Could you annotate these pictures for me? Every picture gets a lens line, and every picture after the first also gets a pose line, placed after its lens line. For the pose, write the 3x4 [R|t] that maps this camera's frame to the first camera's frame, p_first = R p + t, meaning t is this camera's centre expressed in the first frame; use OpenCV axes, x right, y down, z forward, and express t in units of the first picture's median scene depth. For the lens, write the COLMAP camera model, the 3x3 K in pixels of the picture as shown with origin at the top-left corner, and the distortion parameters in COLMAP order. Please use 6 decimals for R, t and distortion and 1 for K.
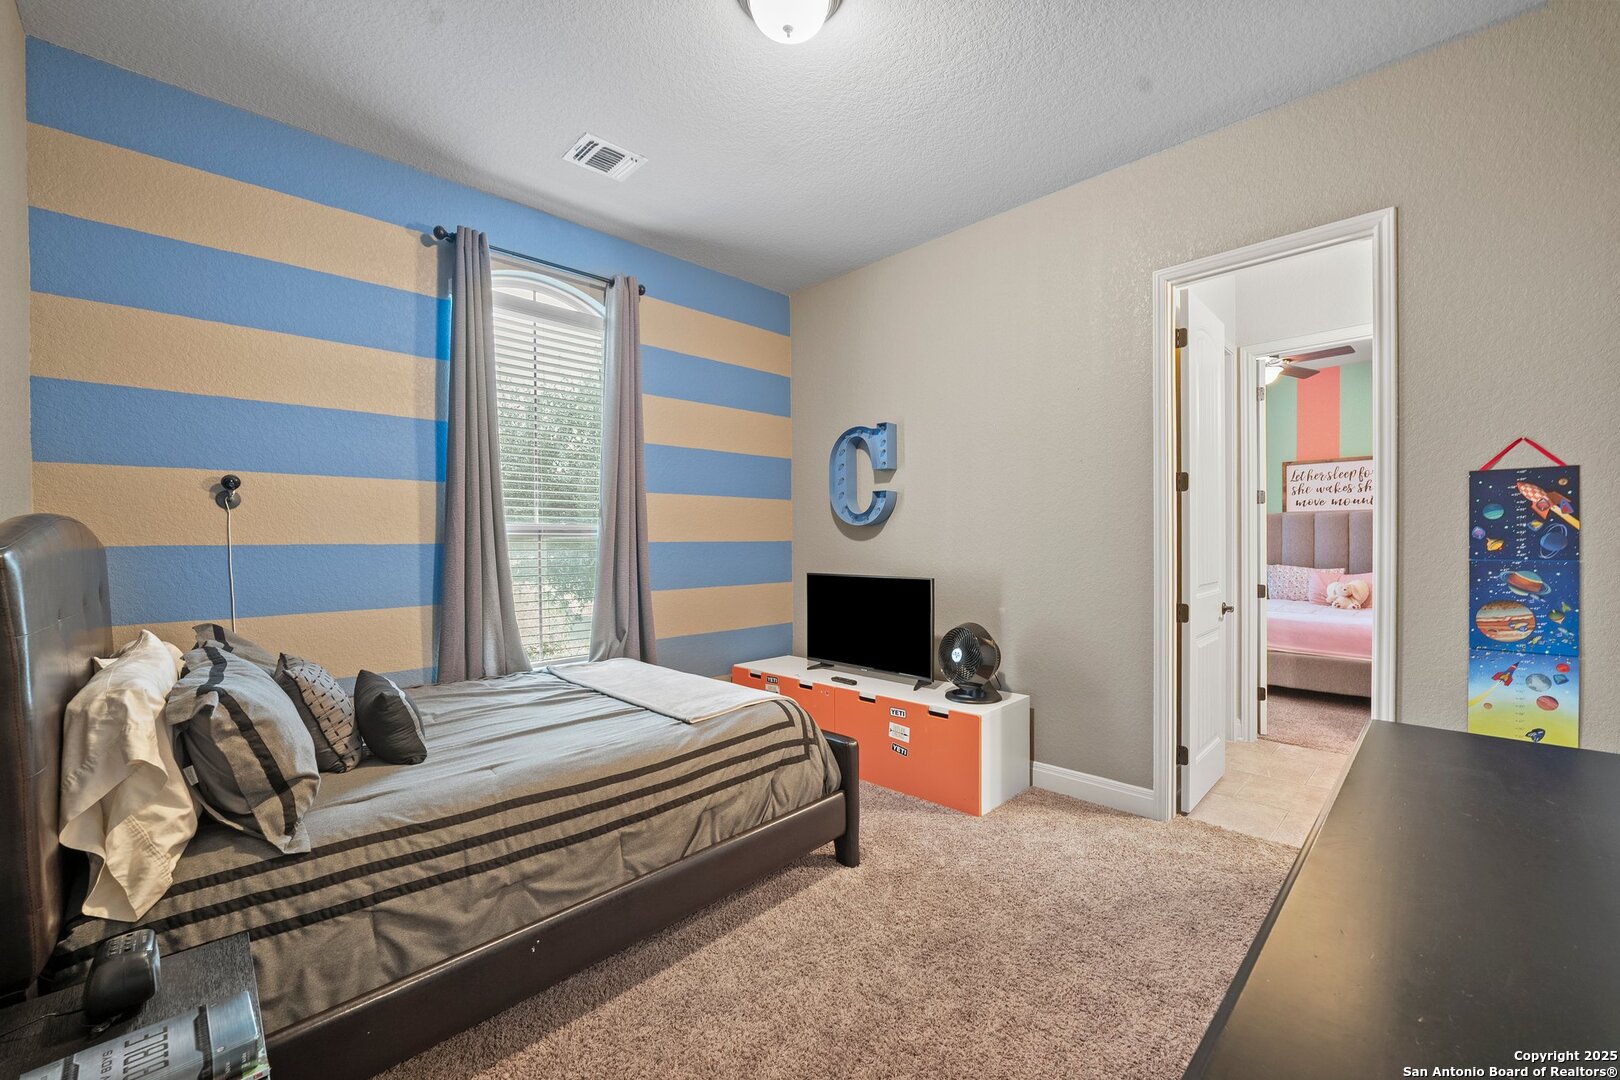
lens RADIAL K [[663.7, 0, 795.8], [0, 663.7, 548.0], [0, 0, 1]] dist [0.000383, 0.000128]
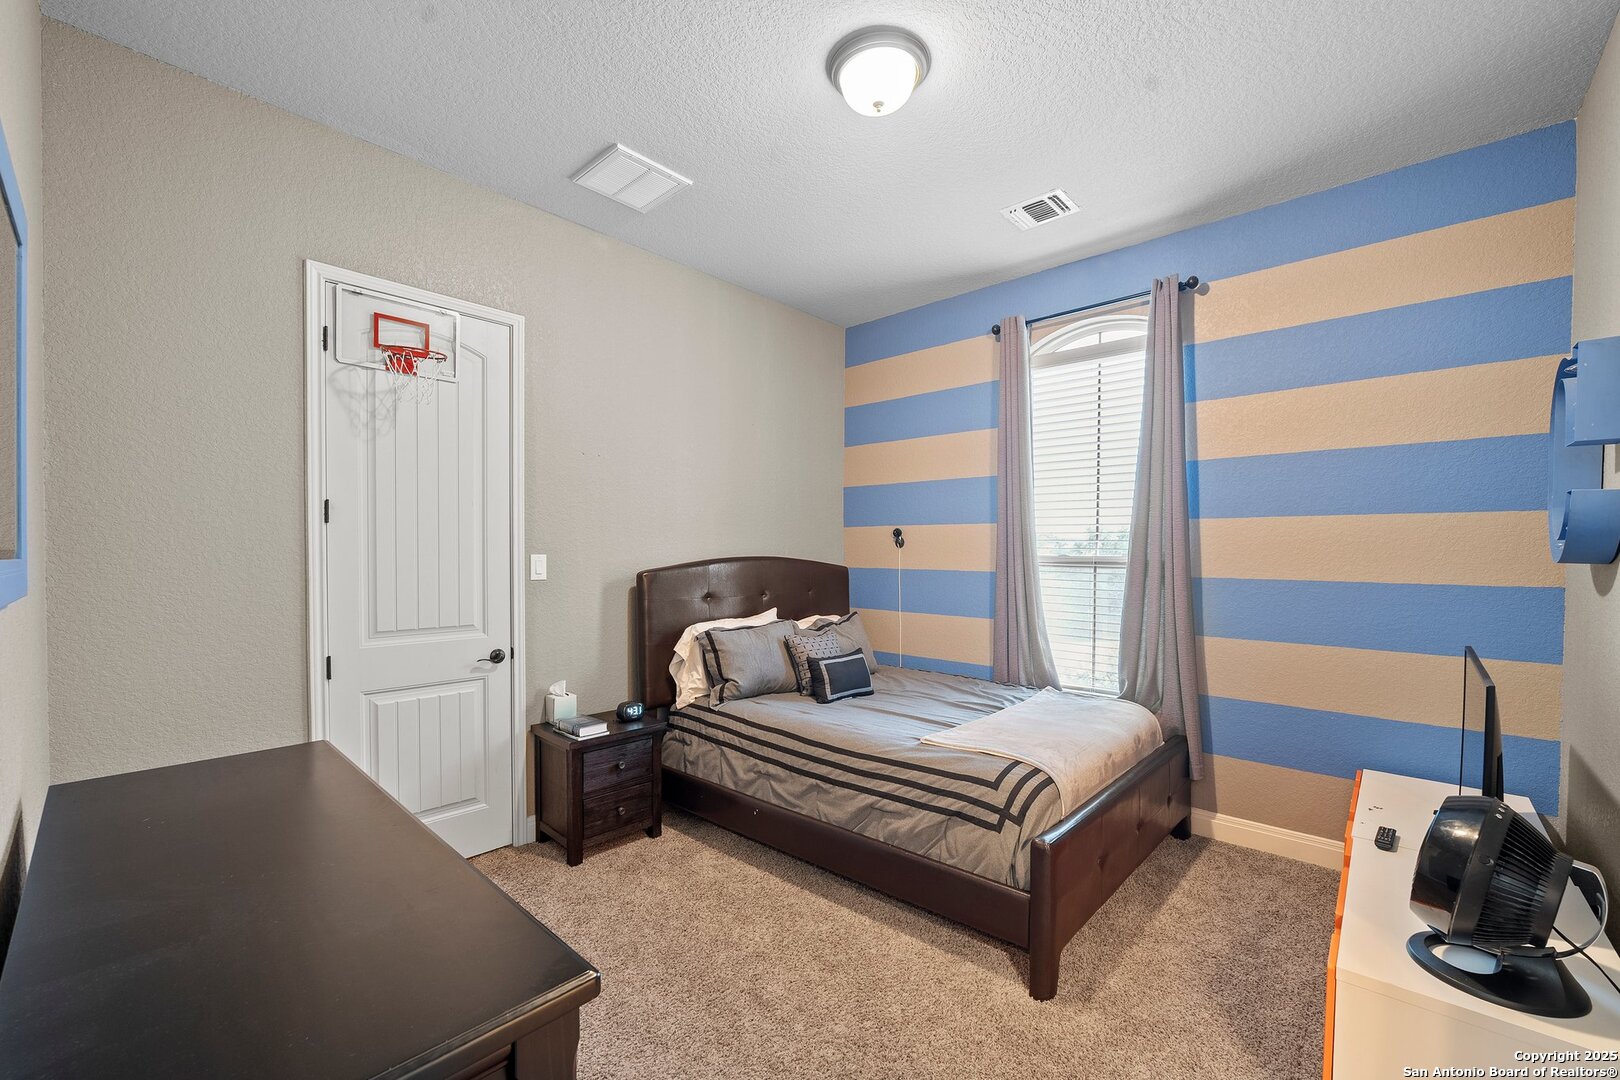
lens RADIAL K [[663.7, 0, 795.8], [0, 663.7, 548.0], [0, 0, 1]] dist [0.000383, 0.000128]
pose [[0.041904, 0.002558, -0.999118, 0.981115], [-0.015595, 0.999877, 0.001906, -0.065263], [0.999000, 0.015502, 0.041939, 0.754696]]
